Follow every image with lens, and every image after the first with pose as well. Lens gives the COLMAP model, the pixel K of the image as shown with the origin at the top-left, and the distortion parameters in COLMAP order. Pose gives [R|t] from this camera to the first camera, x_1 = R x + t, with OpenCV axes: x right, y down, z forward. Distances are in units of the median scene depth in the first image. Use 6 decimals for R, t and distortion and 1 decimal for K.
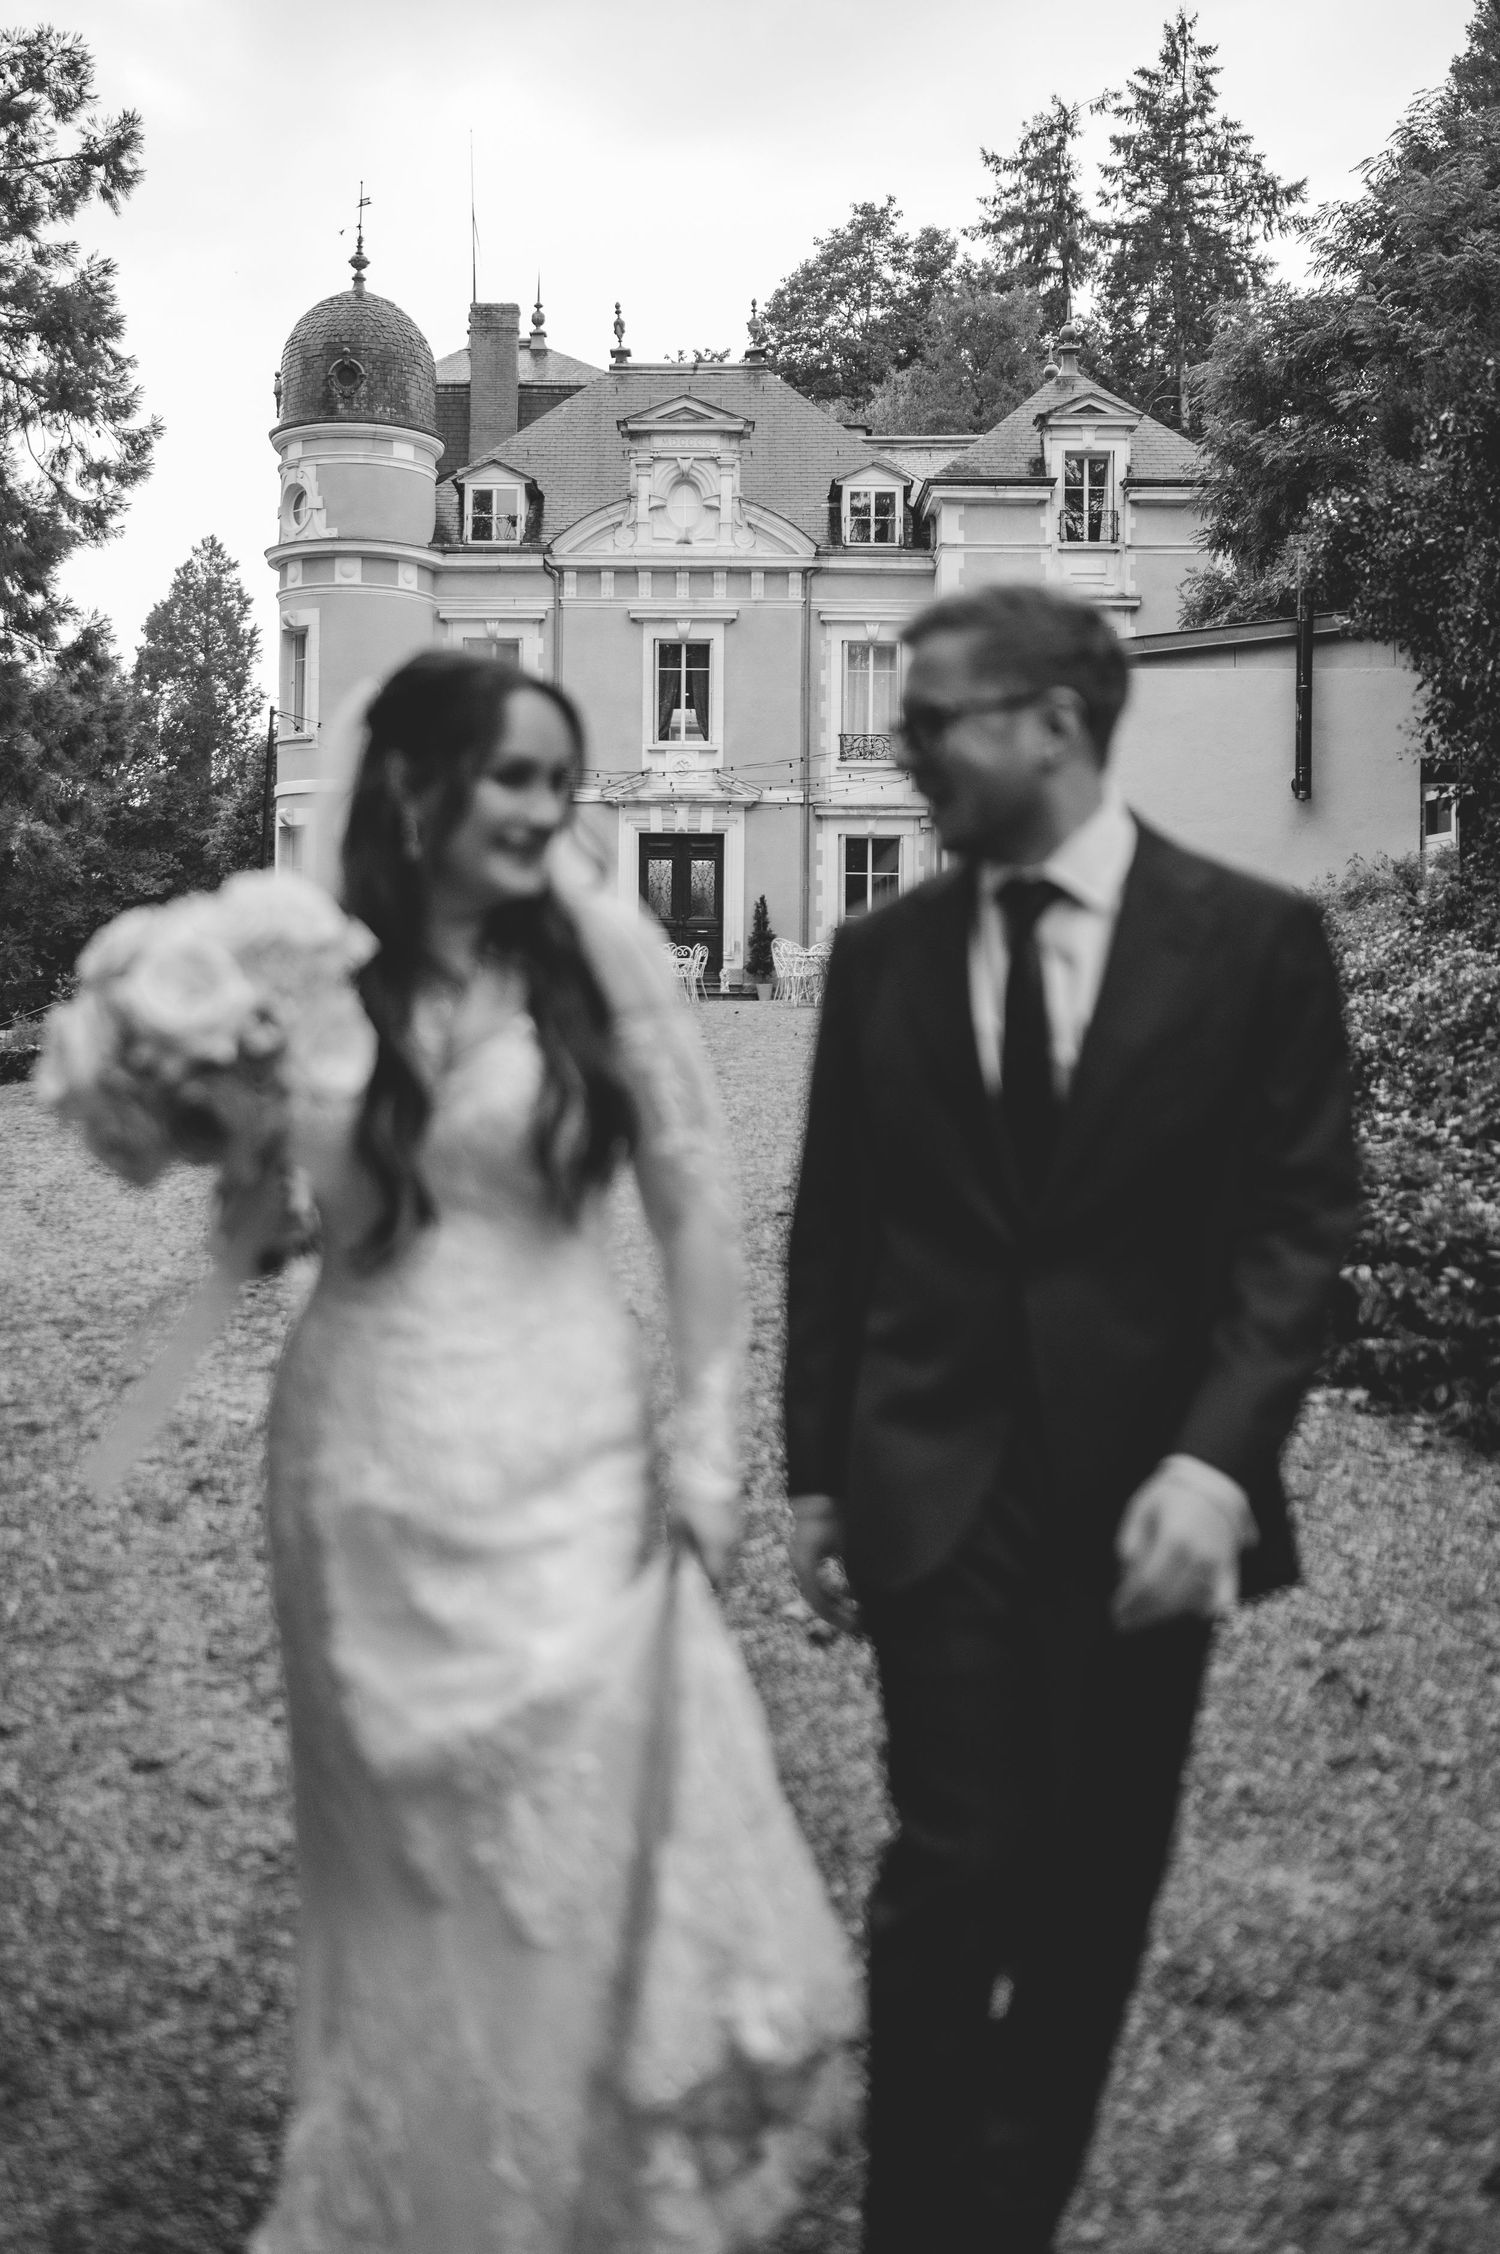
lens RADIAL K [[2236.7, 0, 667.8], [0, 2236.7, 954.9], [0, 0, 1]] dist [-0.021380, -0.012539]
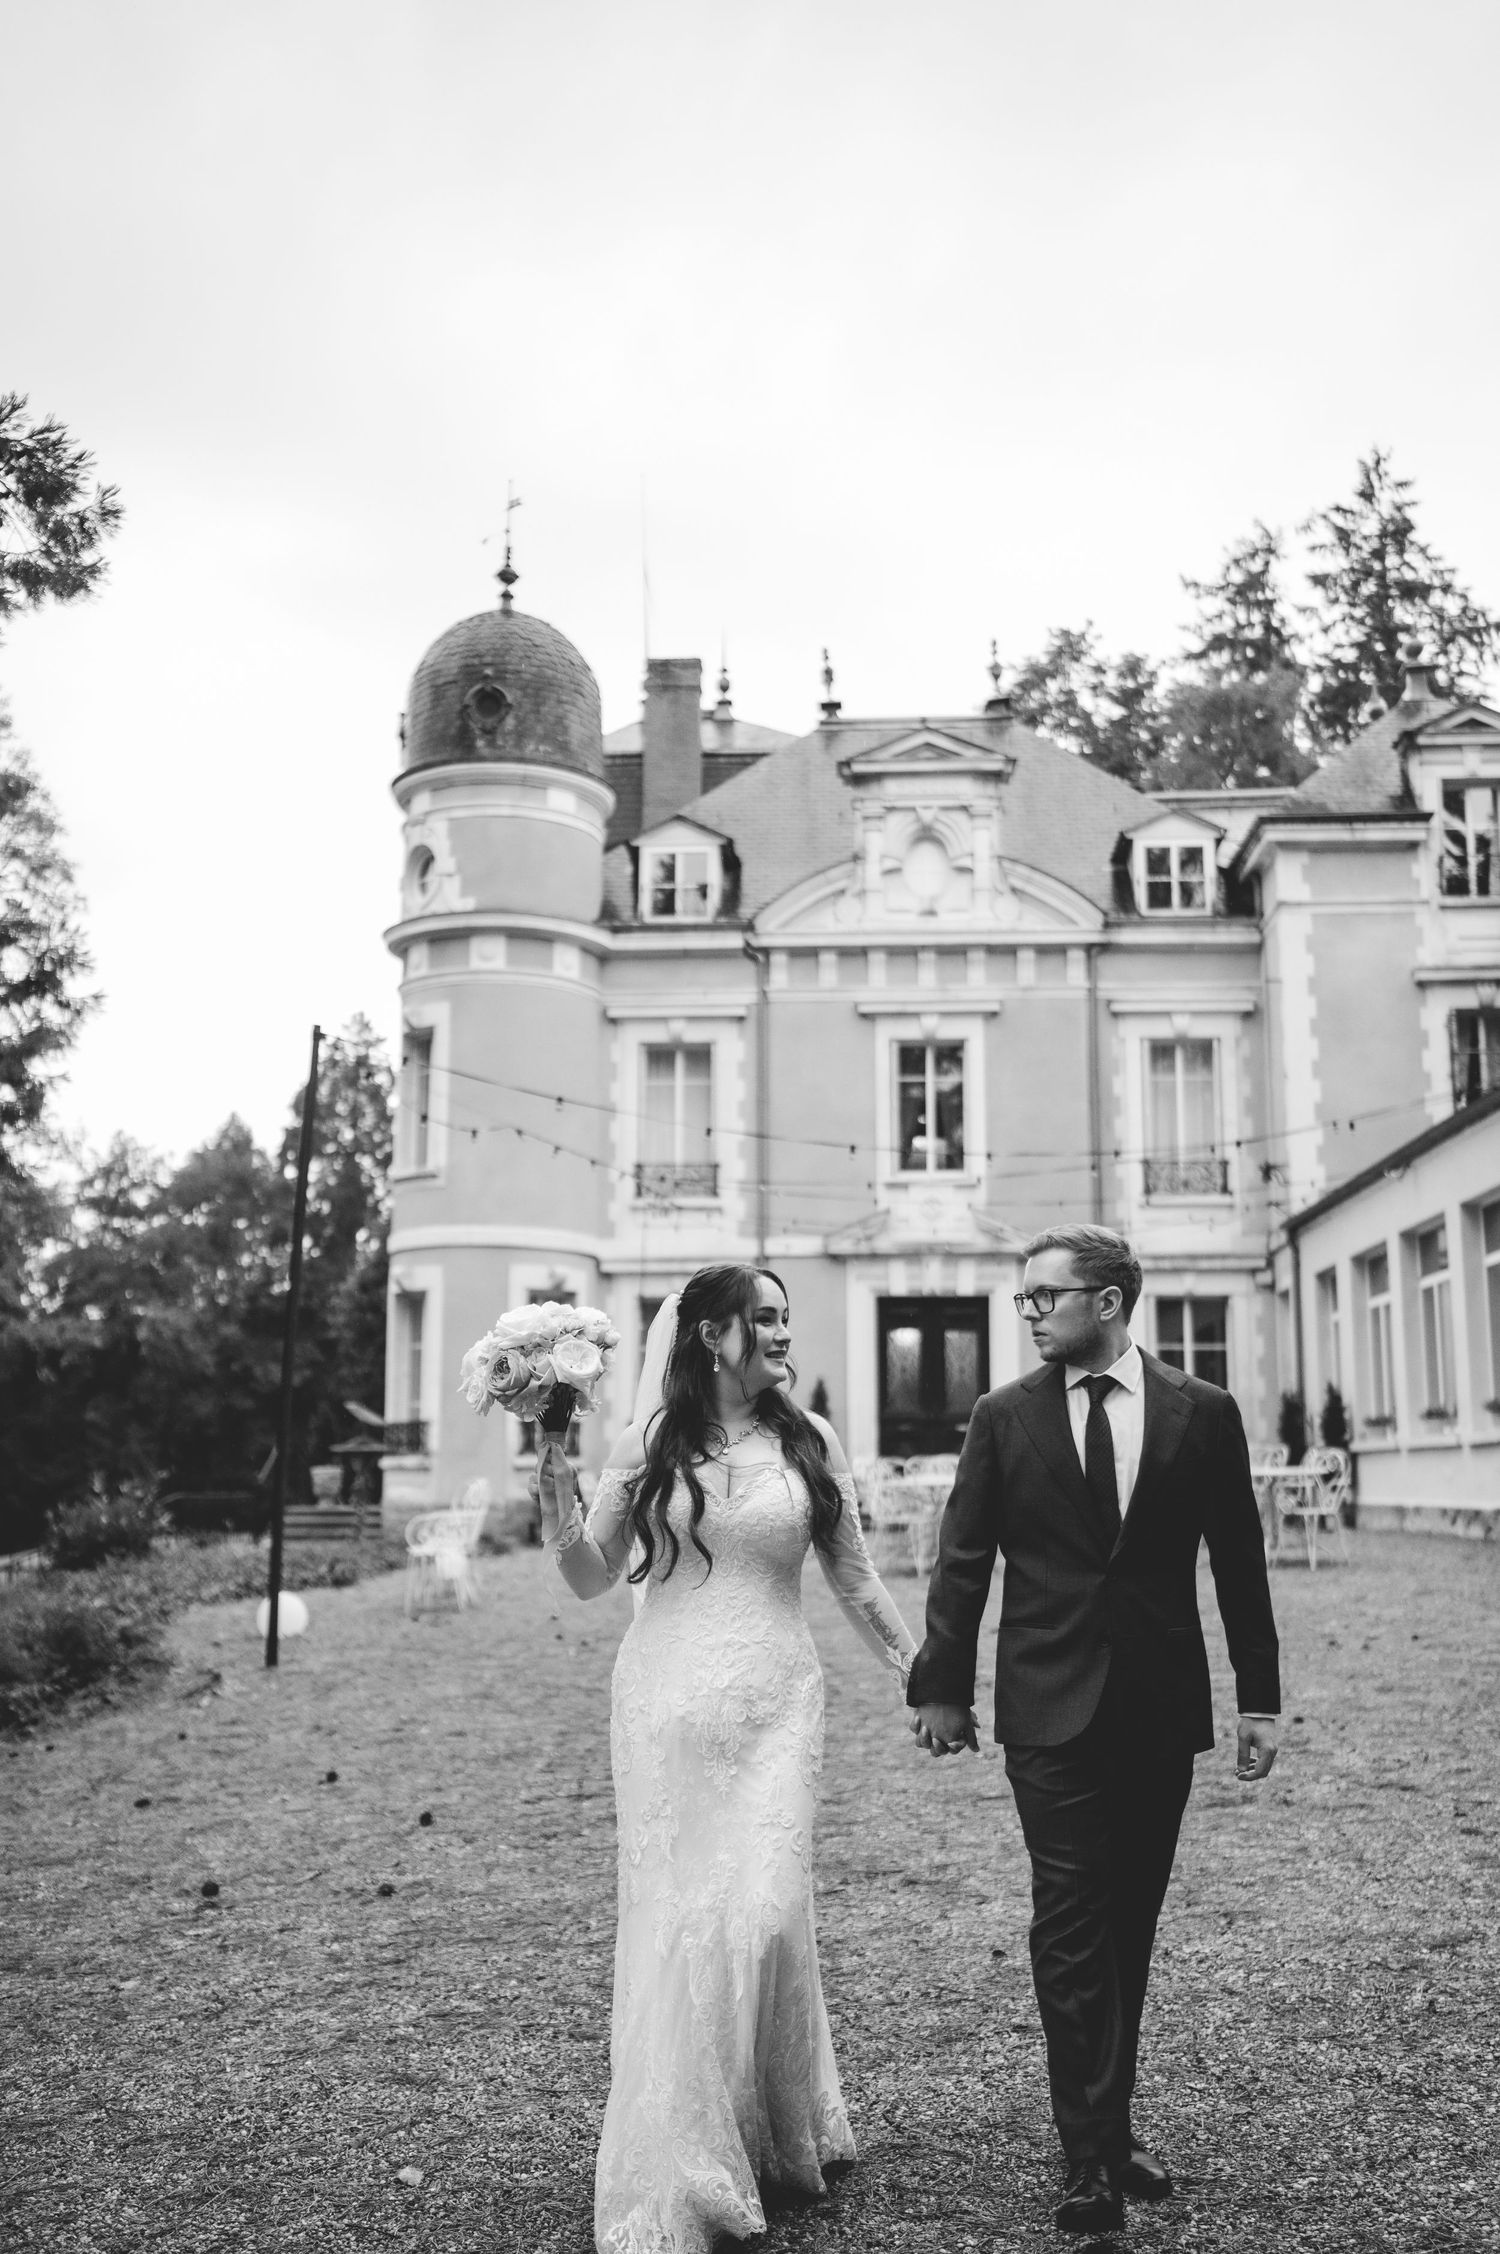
lens RADIAL K [[2193.4, 0, 750.0], [0, 2193.4, 1127.0], [0, 0, 1]] dist [-0.005202, 0.001875]
pose [[0.999452, -0.012614, -0.030606, -0.031483], [0.008093, 0.989602, -0.143607, -0.005516], [0.032099, 0.143281, 0.989161, 0.267440]]
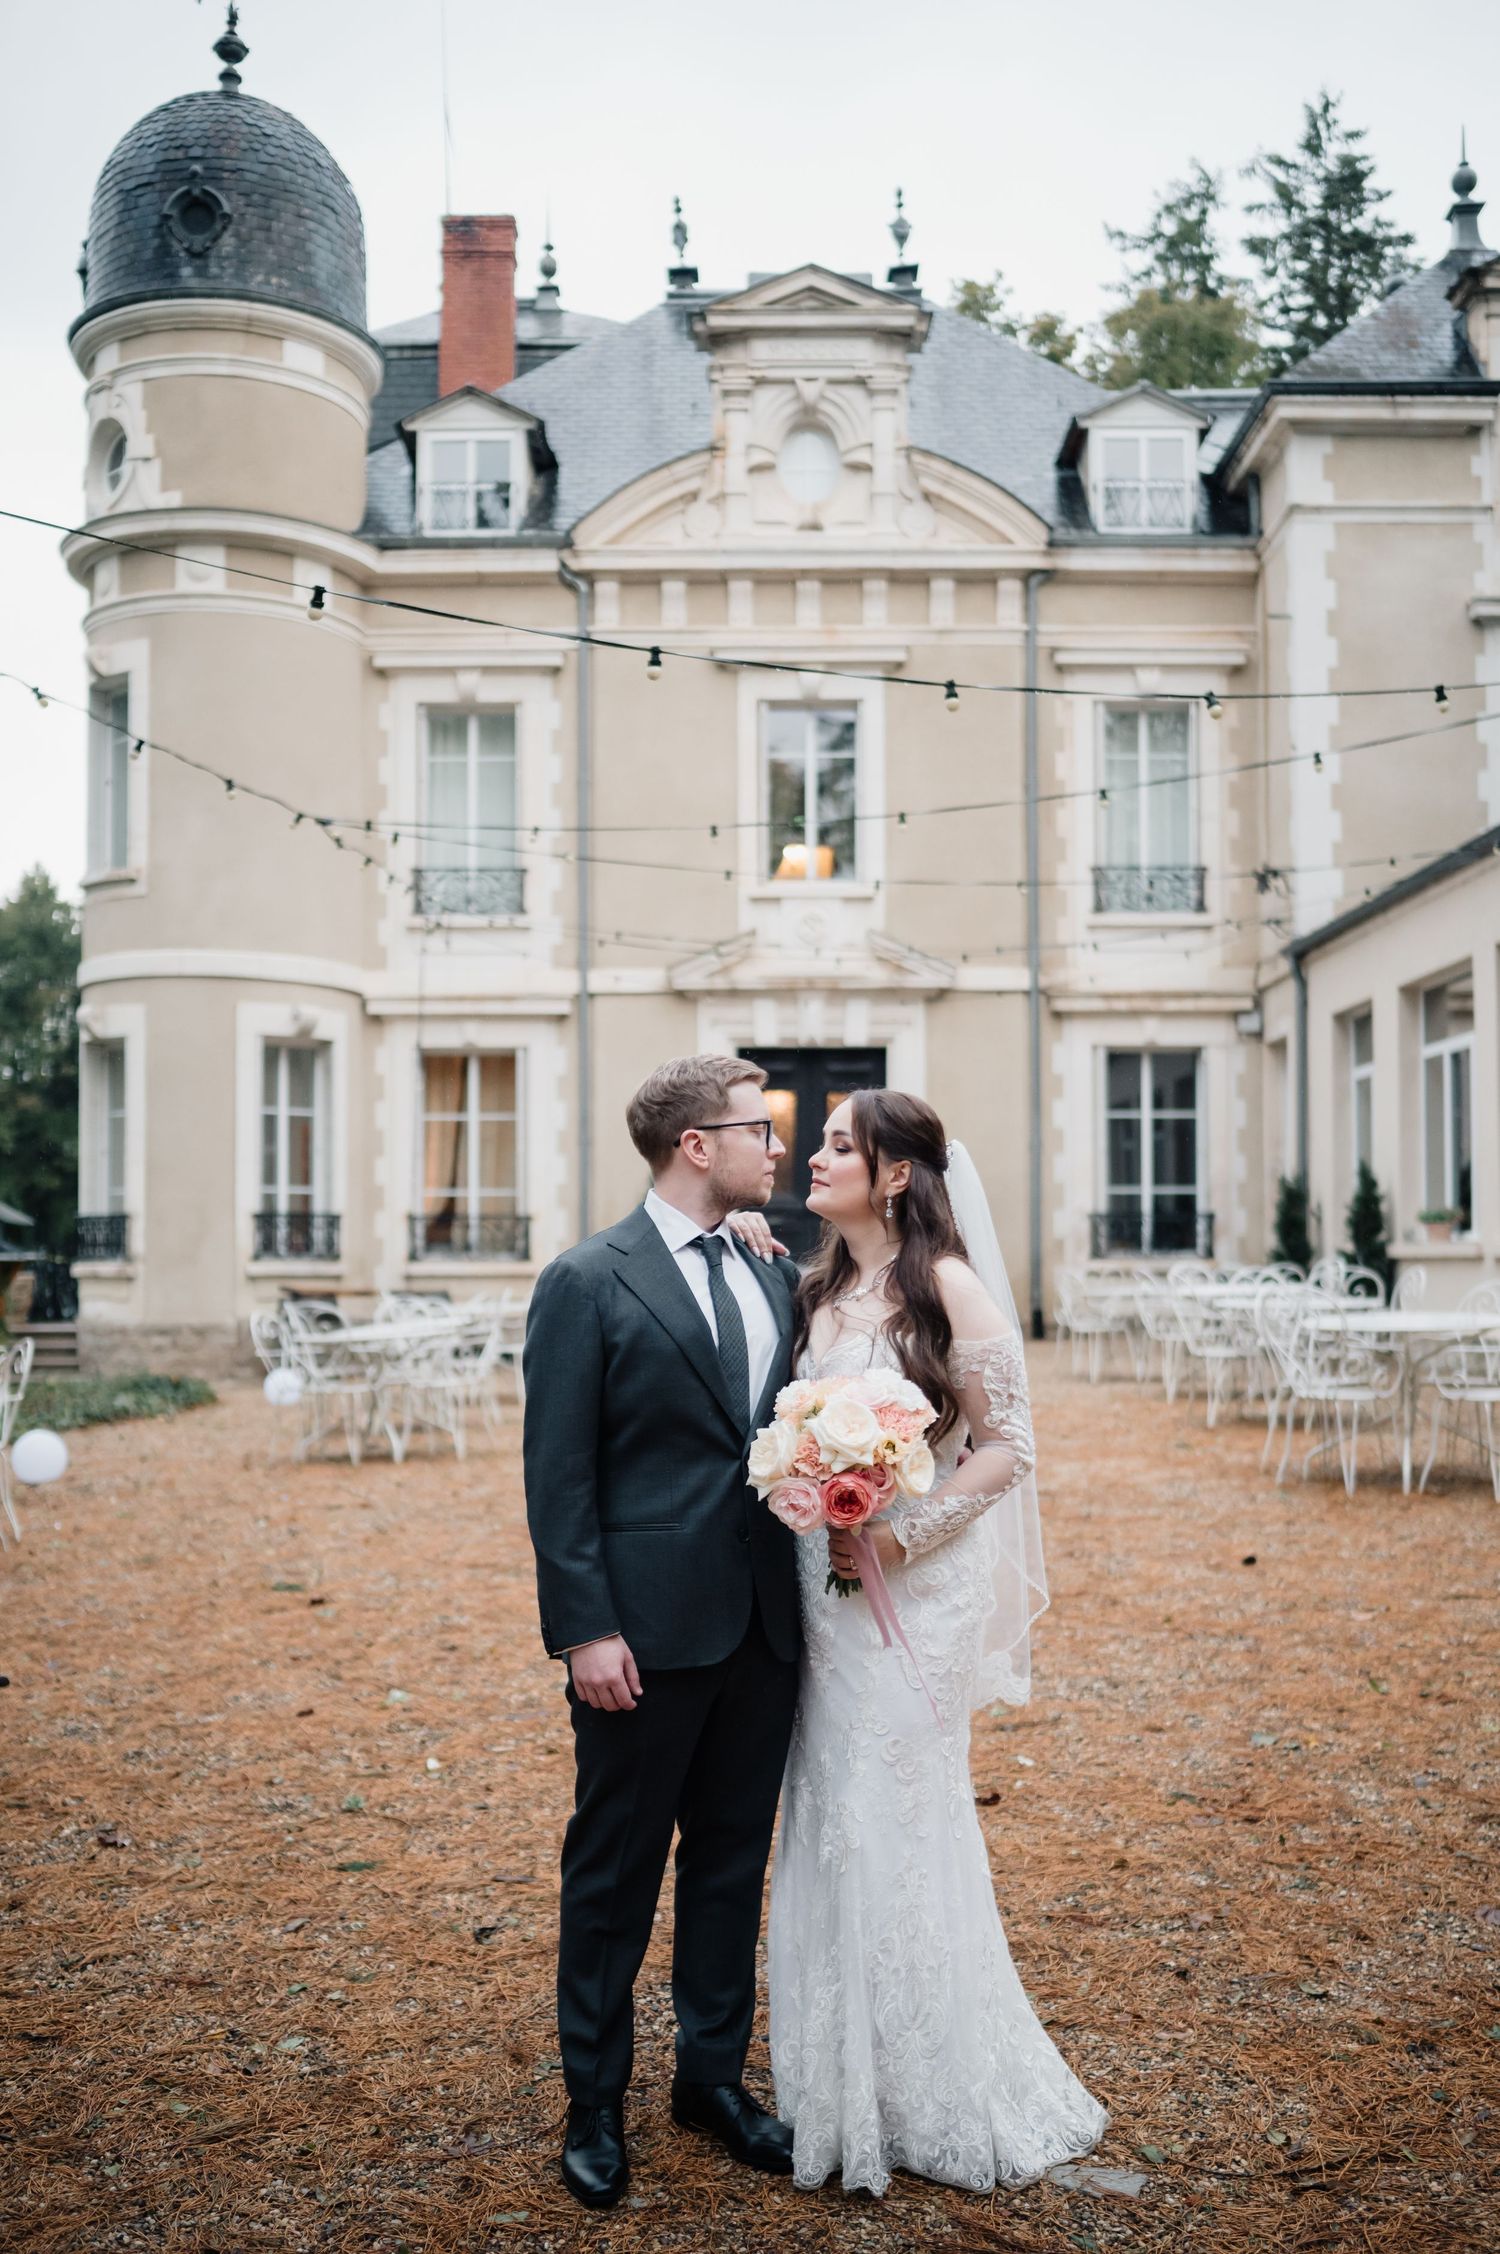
lens RADIAL K [[2274.4, 0, 740.6], [0, 2274.4, 1204.4], [0, 0, 1]] dist [-0.023119, -0.009017]
pose [[0.999708, -0.010520, 0.021732, -0.024343], [0.010679, 0.999917, -0.007183, -0.010963], [-0.021654, 0.007413, 0.999738, 0.432239]]
